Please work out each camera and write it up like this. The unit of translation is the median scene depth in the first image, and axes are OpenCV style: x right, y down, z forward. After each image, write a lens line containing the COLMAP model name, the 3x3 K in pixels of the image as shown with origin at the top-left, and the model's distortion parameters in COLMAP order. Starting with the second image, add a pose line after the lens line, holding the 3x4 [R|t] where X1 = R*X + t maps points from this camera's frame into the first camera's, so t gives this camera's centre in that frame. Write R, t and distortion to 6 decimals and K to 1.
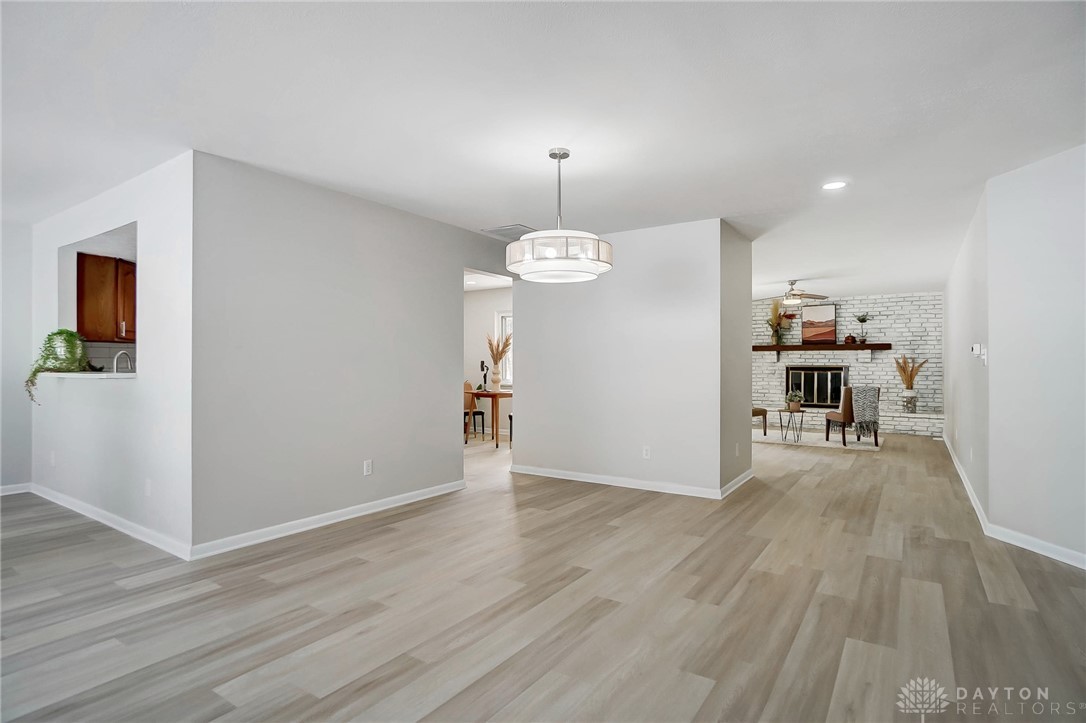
lens RADIAL K [[554.3, 0, 538.9], [0, 554.3, 365.9], [0, 0, 1]] dist [-0.022662, 0.001138]
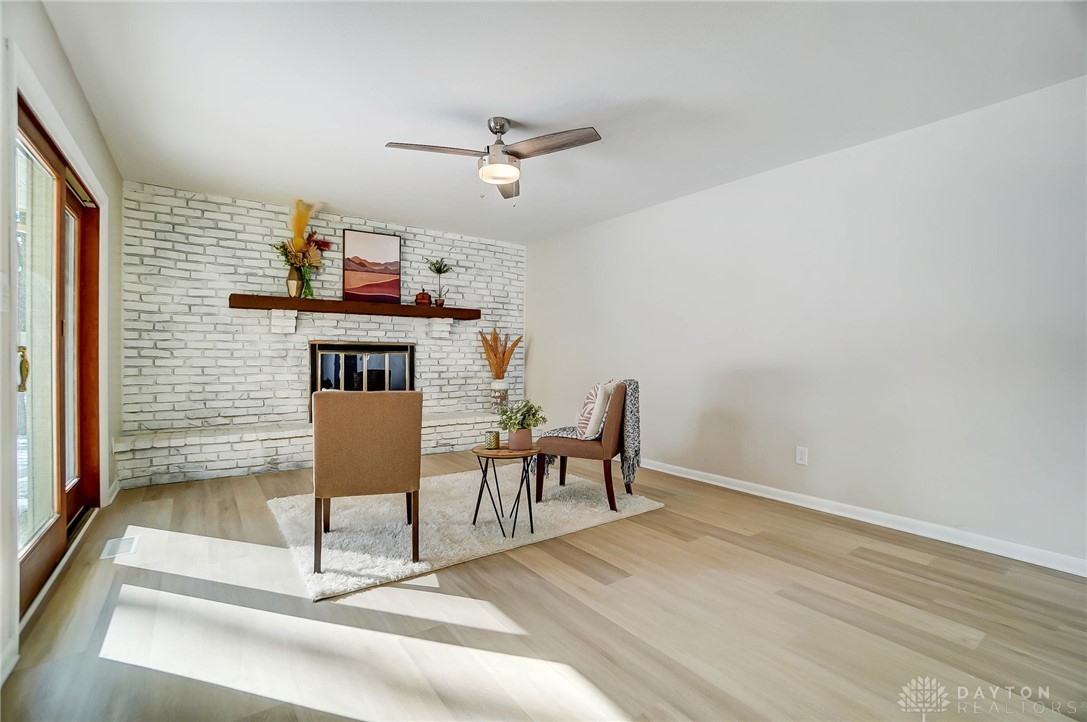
lens RADIAL K [[479.0, 0, 536.6], [0, 479.0, 355.1], [0, 0, 1]] dist [-0.030063, 0.001761]
pose [[0.368328, -0.001738, 0.929694, 0.126198], [-0.009095, 0.999944, 0.005472, 0.008578], [-0.929651, -0.010471, 0.368291, 0.680790]]
